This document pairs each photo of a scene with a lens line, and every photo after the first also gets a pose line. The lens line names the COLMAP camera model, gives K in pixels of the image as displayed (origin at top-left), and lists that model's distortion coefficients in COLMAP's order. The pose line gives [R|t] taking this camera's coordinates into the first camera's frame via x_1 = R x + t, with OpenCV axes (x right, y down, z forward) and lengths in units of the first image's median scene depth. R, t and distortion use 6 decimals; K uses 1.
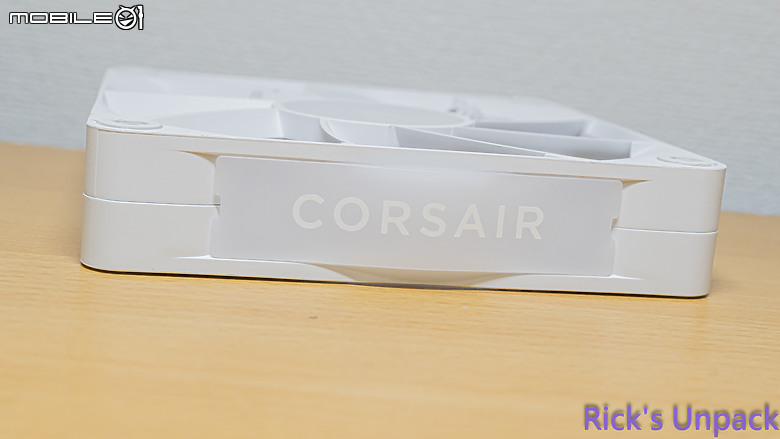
lens RADIAL K [[1219.4, 0, 388.6], [0, 1219.4, 218.7], [0, 0, 1]] dist [0.066684, 0.000000]
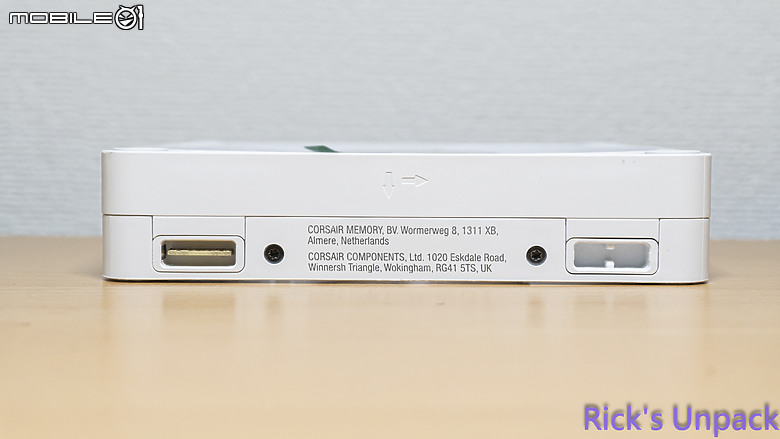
lens RADIAL K [[1541.9, 0, 391.1], [0, 1541.9, 219.4], [0, 0, 1]] dist [0.051289, 0.000000]
pose [[0.995904, -0.089634, -0.011860, -0.016176], [0.088492, 0.993209, -0.075533, 0.025882], [0.018550, 0.074174, 0.997073, -0.197258]]
